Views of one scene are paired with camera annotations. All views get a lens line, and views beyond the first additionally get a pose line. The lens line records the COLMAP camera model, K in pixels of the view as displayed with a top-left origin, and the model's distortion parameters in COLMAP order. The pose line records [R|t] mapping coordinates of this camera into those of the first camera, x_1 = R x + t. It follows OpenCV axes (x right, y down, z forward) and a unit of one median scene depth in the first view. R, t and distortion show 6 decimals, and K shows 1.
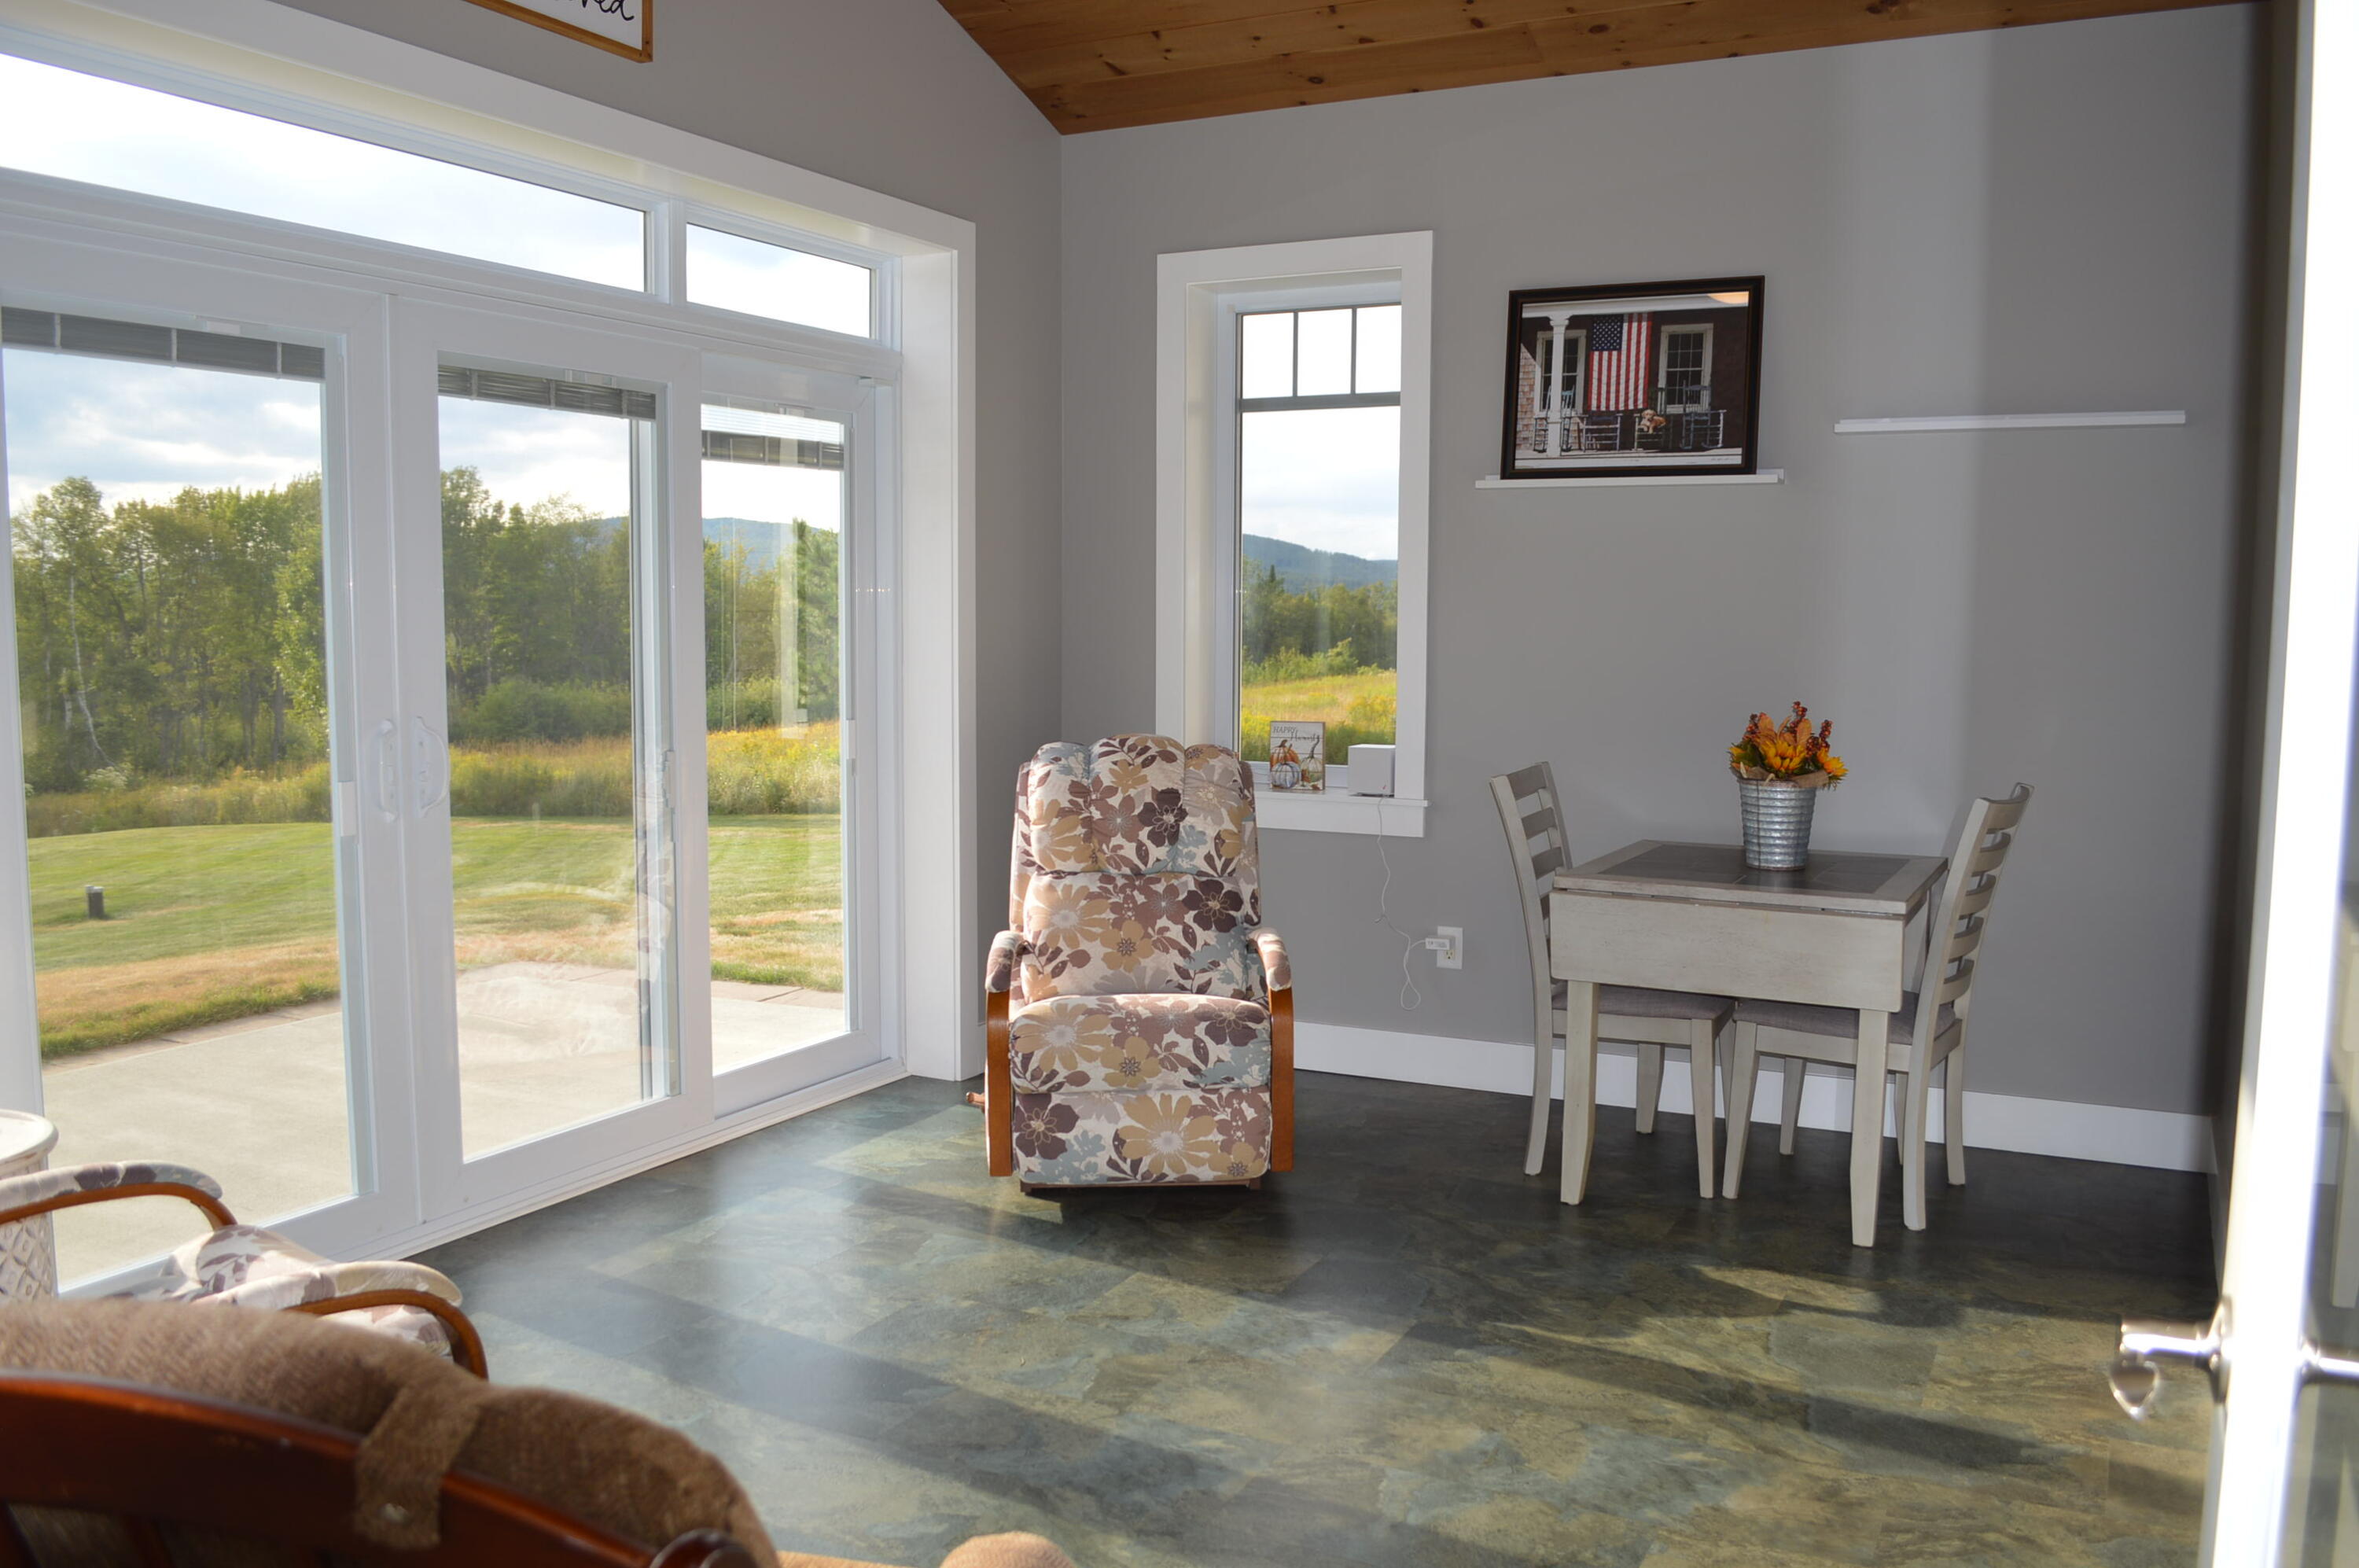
lens RADIAL K [[1869.4, 0, 1174.5], [0, 1869.4, 783.1], [0, 0, 1]] dist [-0.065684, -0.007168]
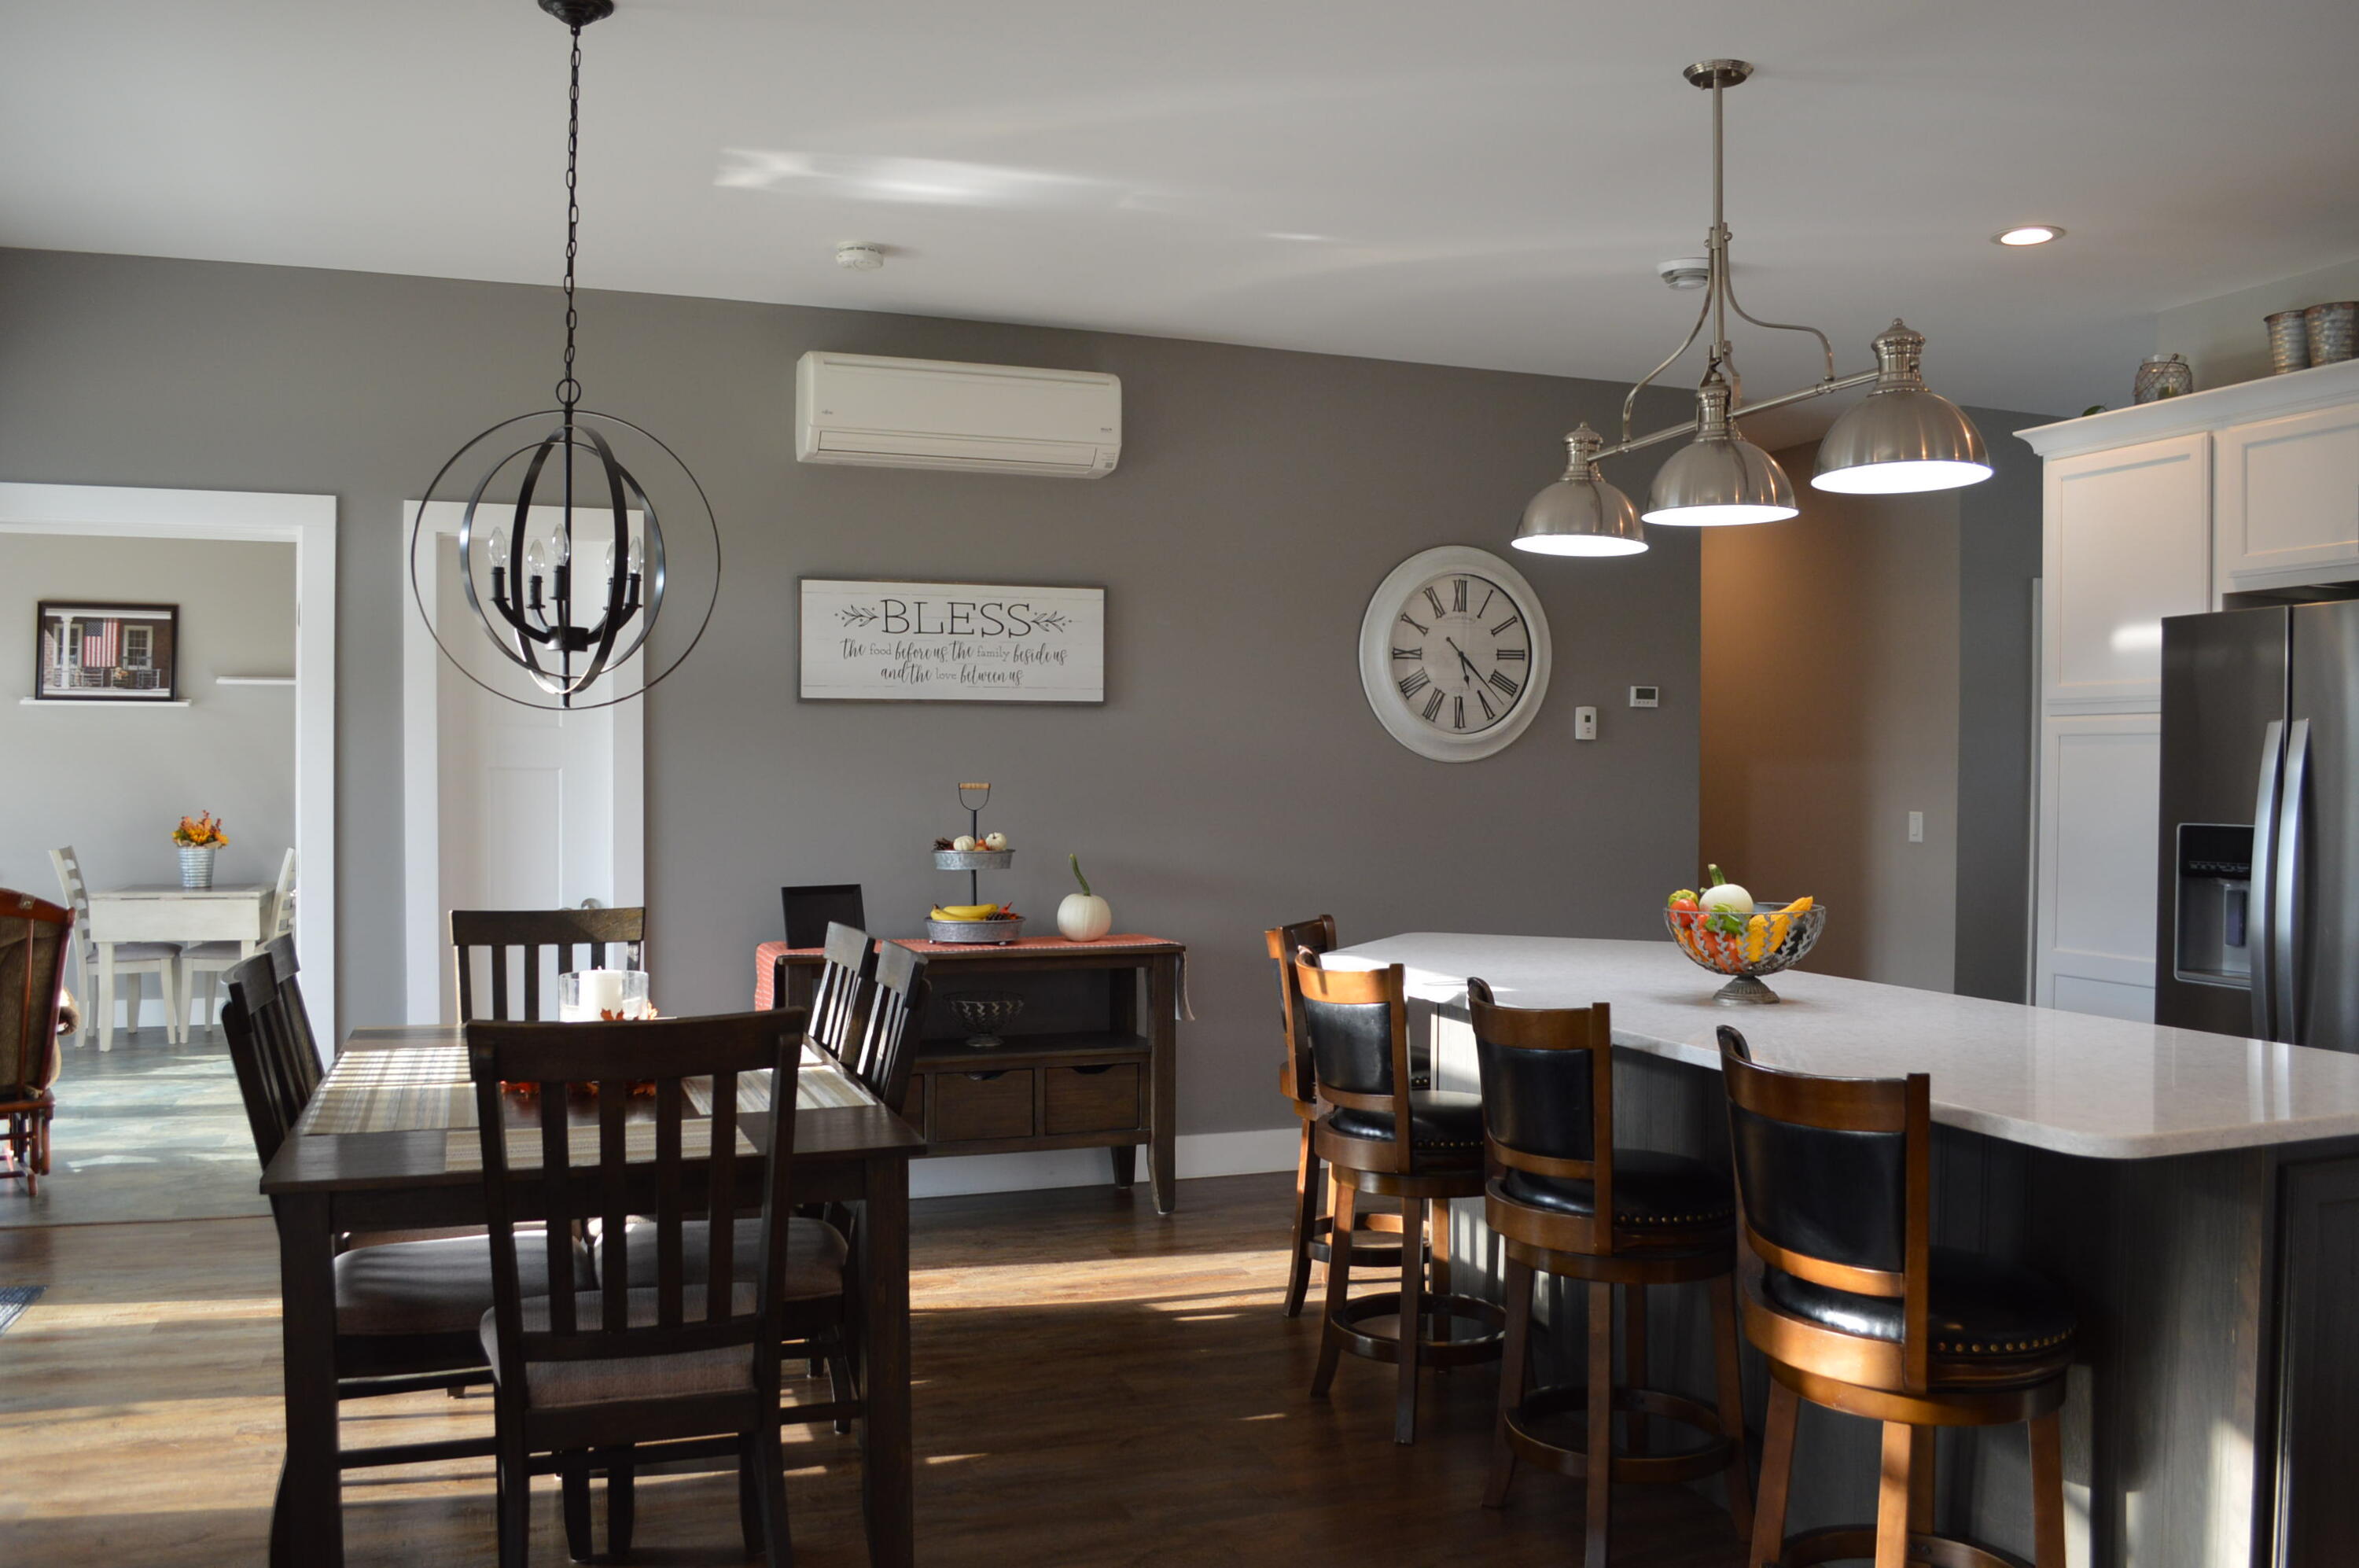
lens RADIAL K [[1869.4, 0, 1173.2], [0, 1869.4, 780.0], [0, 0, 1]] dist [-0.065684, -0.007168]
pose [[0.670247, -0.008634, 0.742087, -0.436387], [0.071408, 0.996043, -0.052906, 0.101718], [-0.738694, 0.088451, 0.668212, -1.120065]]
